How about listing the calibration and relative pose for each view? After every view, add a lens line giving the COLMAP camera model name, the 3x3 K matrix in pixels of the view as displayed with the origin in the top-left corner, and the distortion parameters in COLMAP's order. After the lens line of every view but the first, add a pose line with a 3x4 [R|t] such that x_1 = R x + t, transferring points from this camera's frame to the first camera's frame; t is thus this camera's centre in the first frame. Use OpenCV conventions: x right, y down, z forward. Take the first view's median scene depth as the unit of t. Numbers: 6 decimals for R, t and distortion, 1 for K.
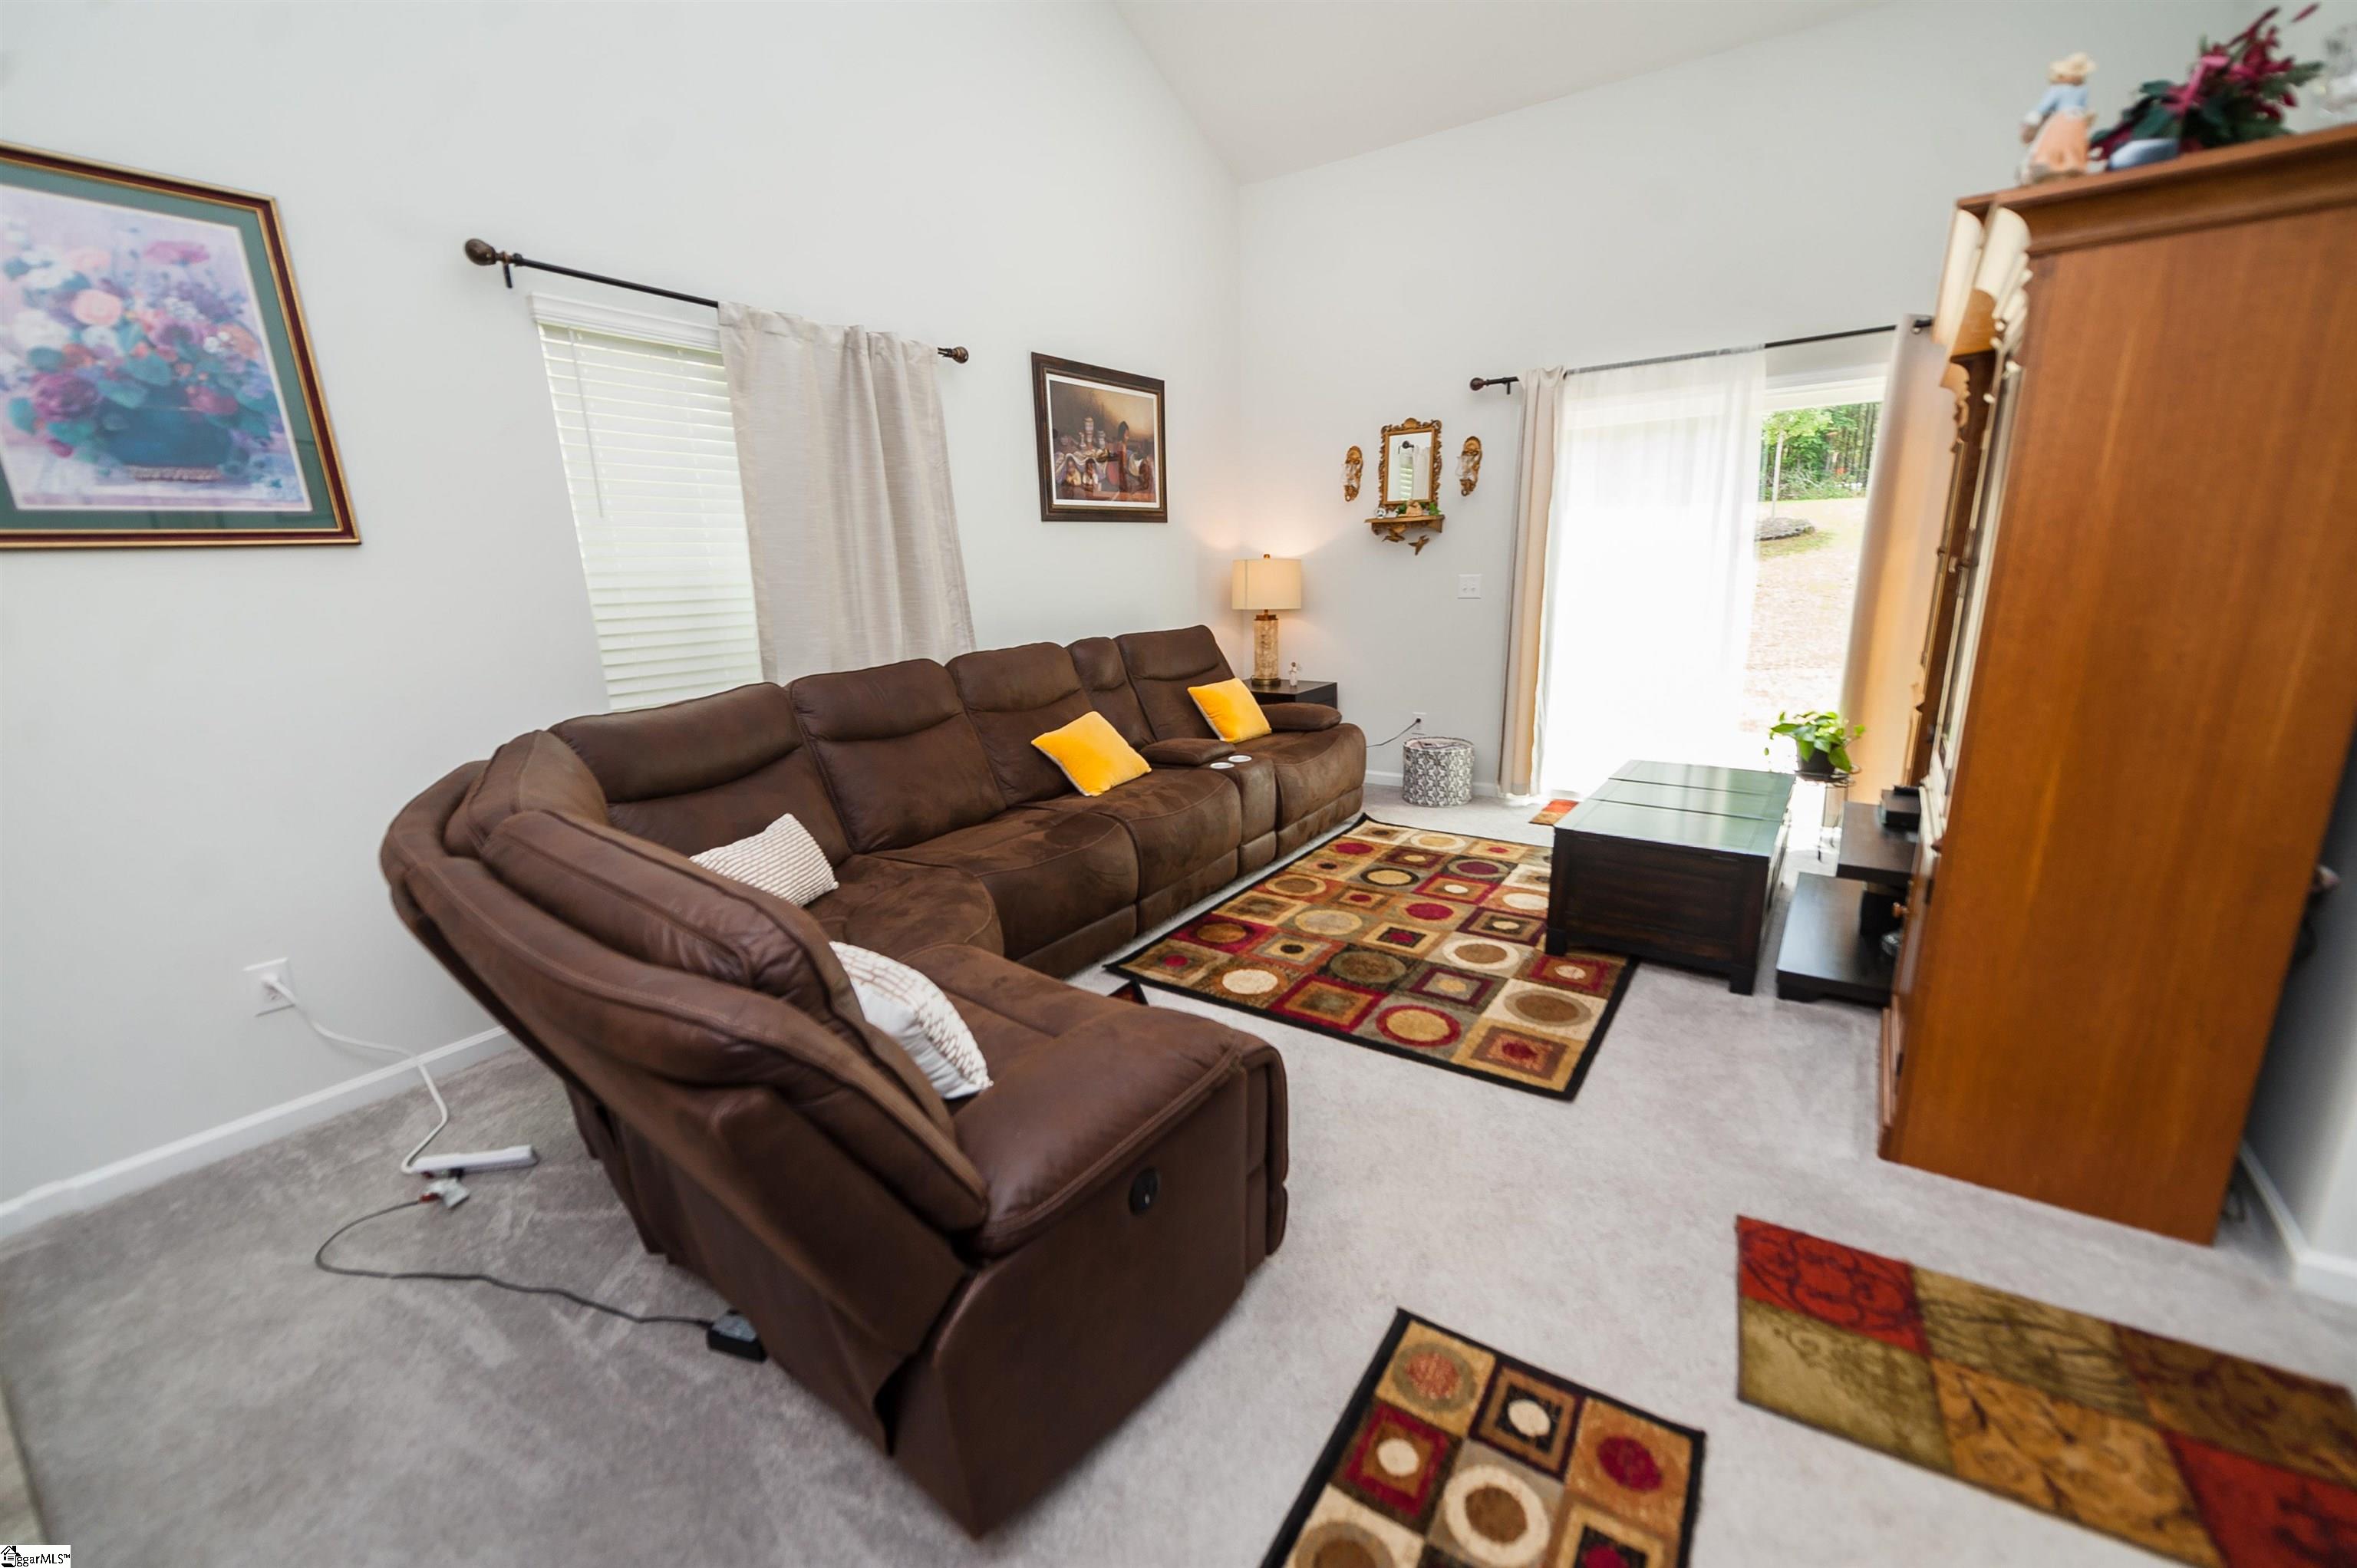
lens RADIAL K [[960.4, 0, 1181.8], [0, 960.4, 797.2], [0, 0, 1]] dist [0.014497, -0.005296]
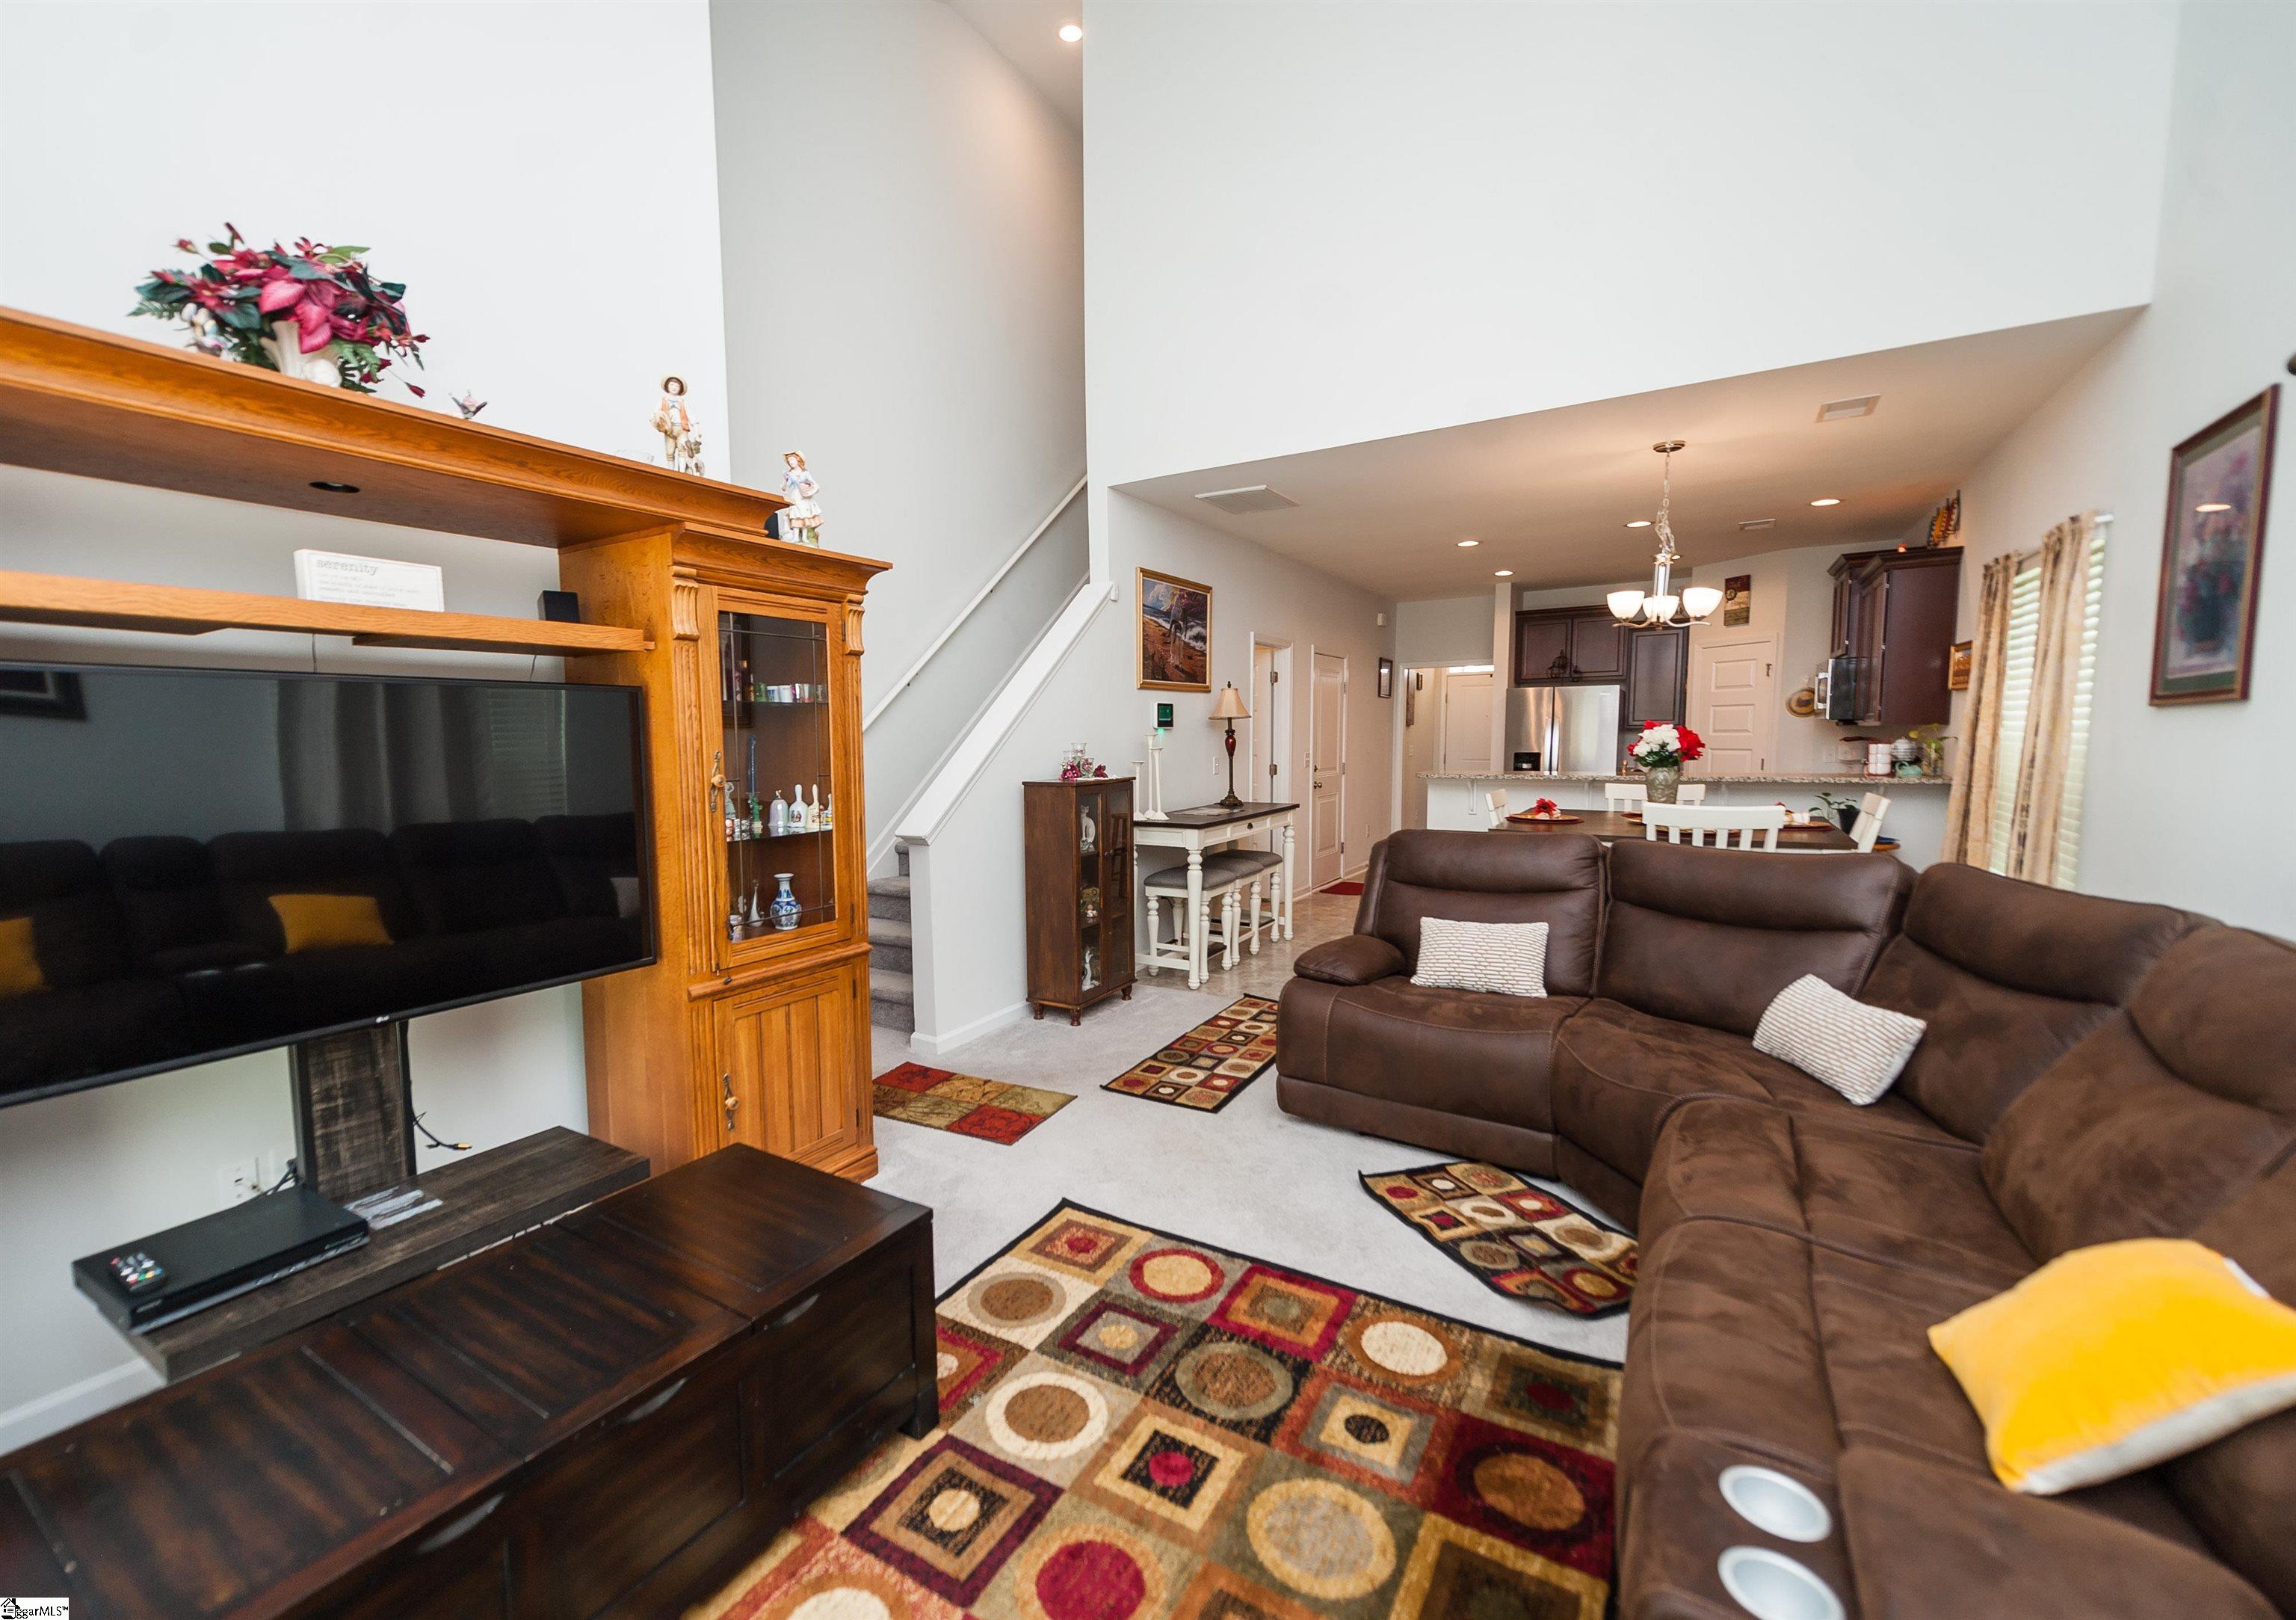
lens RADIAL K [[969.0, 0, 1066.0], [0, 969.0, 816.6], [0, 0, 1]] dist [0.001500, 0.000093]
pose [[-0.998992, 0.042106, -0.015556, 0.443223], [0.034920, 0.946745, 0.320085, -0.575150], [0.028205, 0.319219, -0.947261, 2.203687]]
